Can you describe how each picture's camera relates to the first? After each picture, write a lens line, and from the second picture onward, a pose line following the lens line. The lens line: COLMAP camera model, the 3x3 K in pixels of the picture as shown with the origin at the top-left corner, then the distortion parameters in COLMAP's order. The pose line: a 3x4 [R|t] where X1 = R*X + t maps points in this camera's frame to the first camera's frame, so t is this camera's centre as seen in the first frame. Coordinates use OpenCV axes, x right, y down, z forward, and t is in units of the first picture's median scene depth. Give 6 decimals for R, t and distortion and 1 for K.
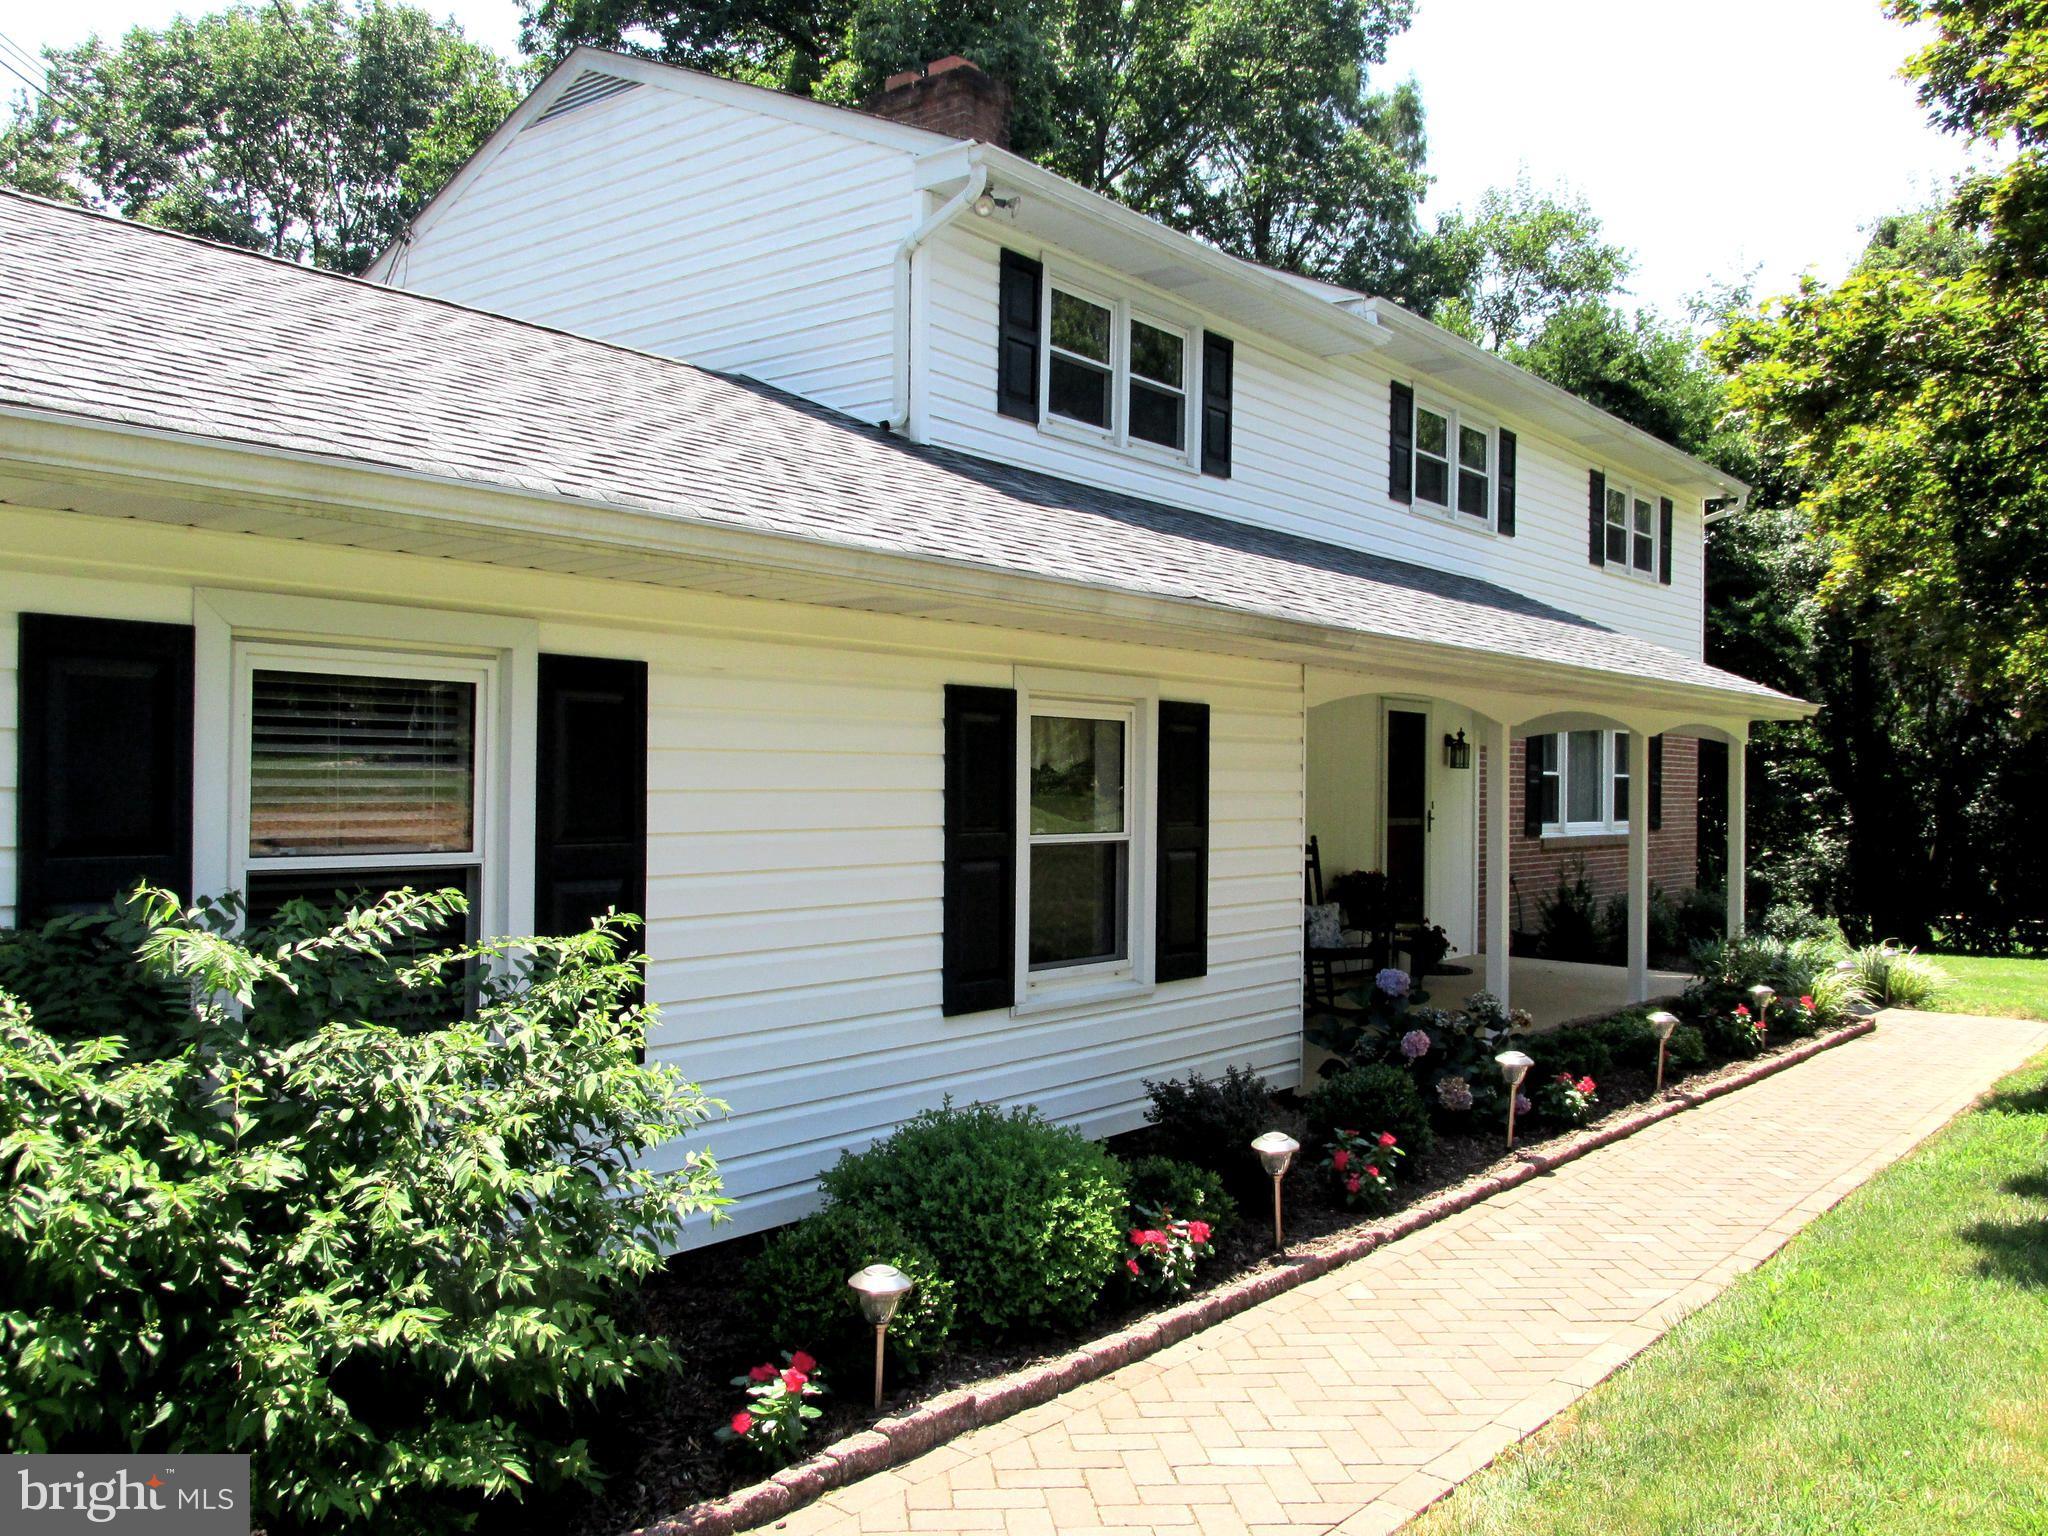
lens RADIAL K [[1719.9, 0, 1032.2], [0, 1719.9, 764.6], [0, 0, 1]] dist [-0.017028, -0.000543]
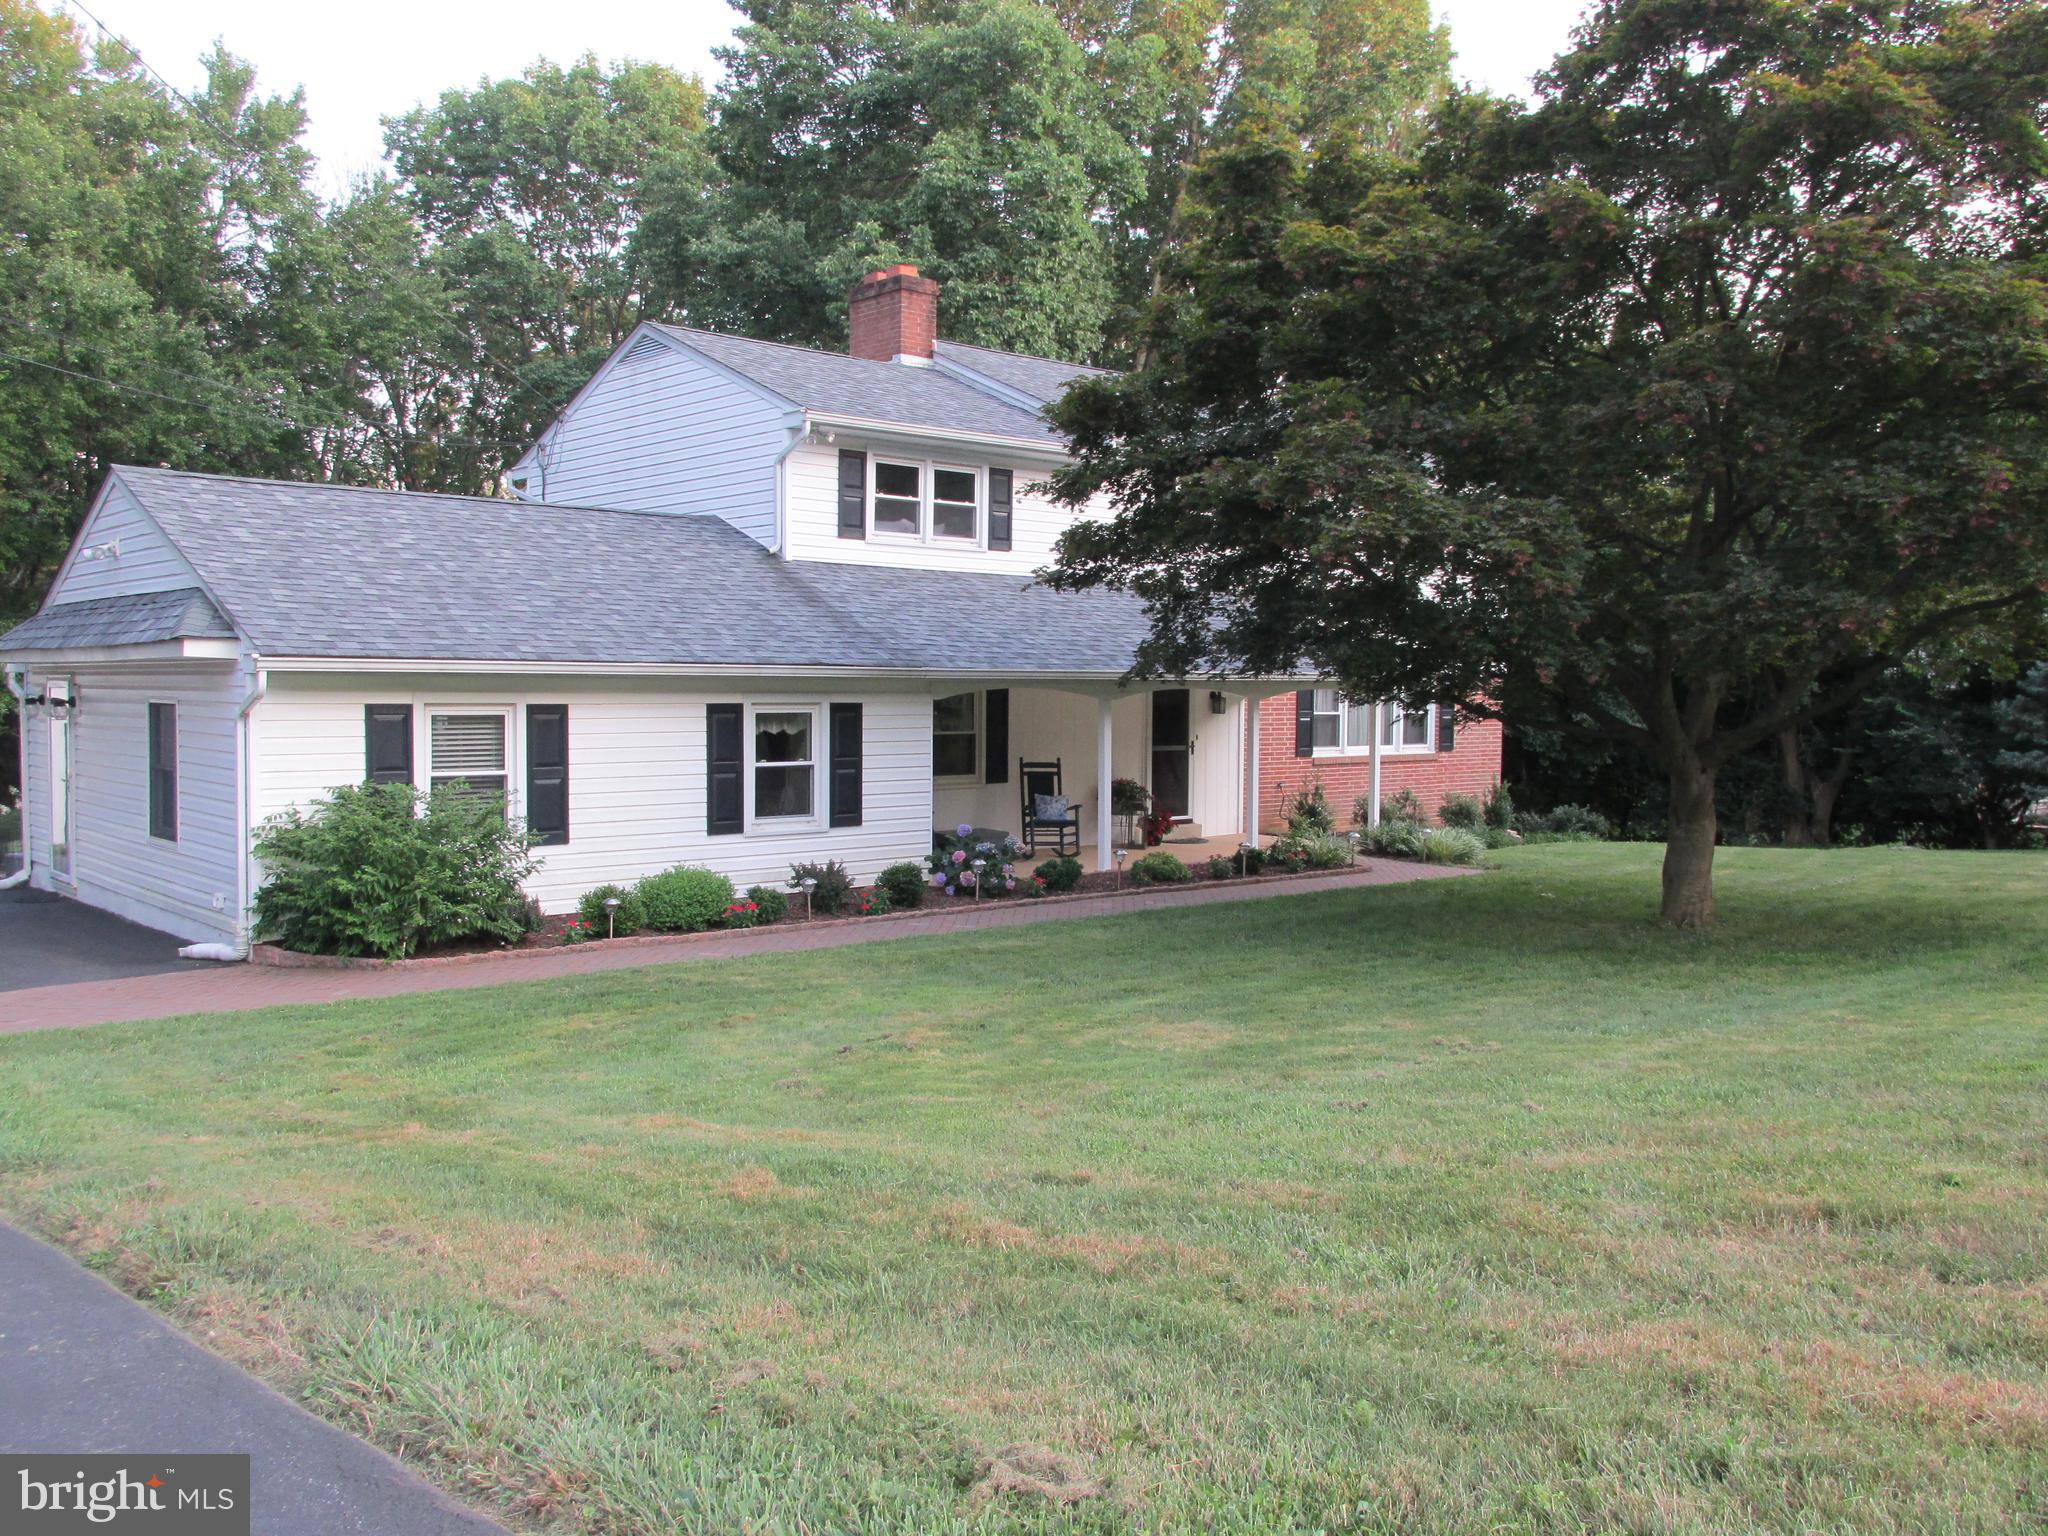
lens RADIAL K [[1719.9, 0, 1020.7], [0, 1719.9, 769.8], [0, 0, 1]] dist [-0.017028, -0.000543]
pose [[0.984187, 0.011202, -0.176778, 0.517794], [-0.000266, 0.998091, 0.061766, -0.063813], [0.177132, -0.060743, 0.982311, -0.848993]]
